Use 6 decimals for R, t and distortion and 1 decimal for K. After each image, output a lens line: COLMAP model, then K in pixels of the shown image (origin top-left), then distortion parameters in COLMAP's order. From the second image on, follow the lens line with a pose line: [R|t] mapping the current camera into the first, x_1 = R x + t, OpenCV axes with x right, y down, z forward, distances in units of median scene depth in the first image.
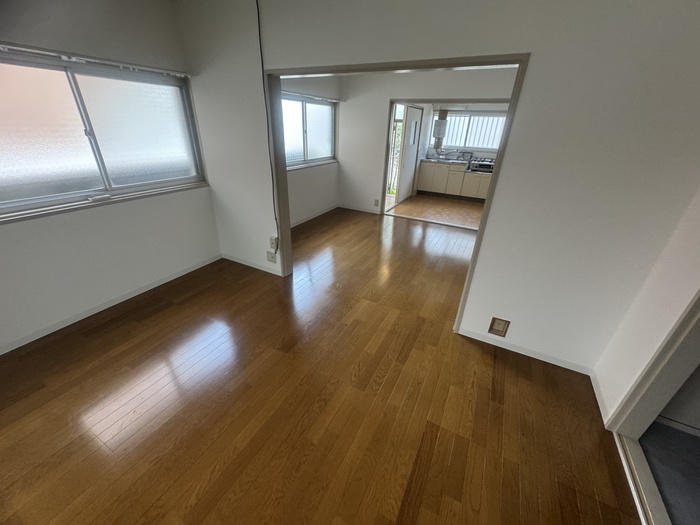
lens RADIAL K [[281.4, 0, 350.0], [0, 281.4, 262.5], [0, 0, 1]] dist [-0.001028, 0.000219]
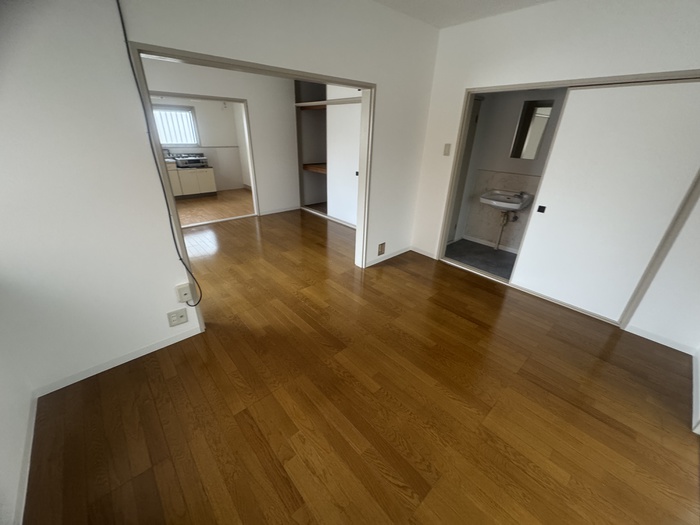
lens RADIAL K [[281.4, 0, 350.0], [0, 281.4, 262.5], [0, 0, 1]] dist [-0.001028, 0.000219]
pose [[0.342780, -0.421078, 0.839759, -0.321440], [0.403463, 0.873261, 0.273189, -0.076298], [-0.848363, 0.245168, 0.469226, 0.140874]]
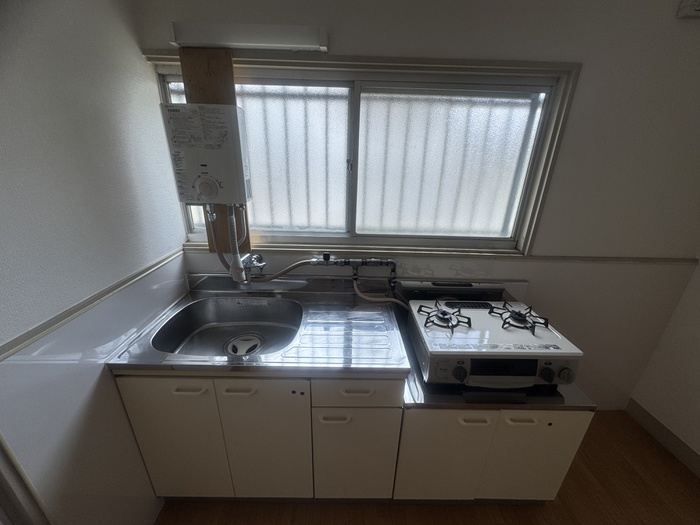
lens RADIAL K [[281.4, 0, 350.0], [0, 281.4, 262.5], [0, 0, 1]] dist [-0.001028, 0.000219]
pose [[0.878116, -0.178544, 0.443886, 0.317757], [0.212485, 0.976778, -0.027458, -0.400574], [-0.428675, 0.118431, 0.895663, 0.841218]]
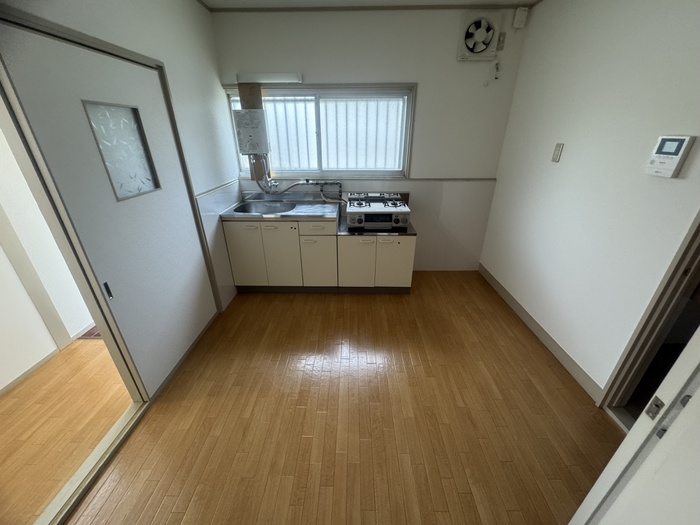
lens RADIAL K [[281.4, 0, 350.0], [0, 281.4, 262.5], [0, 0, 1]] dist [-0.001028, 0.000219]
pose [[0.889199, -0.222948, 0.399523, 0.252083], [0.229721, 0.972745, 0.031549, -0.287968], [-0.395668, 0.063725, 0.916180, 0.616579]]
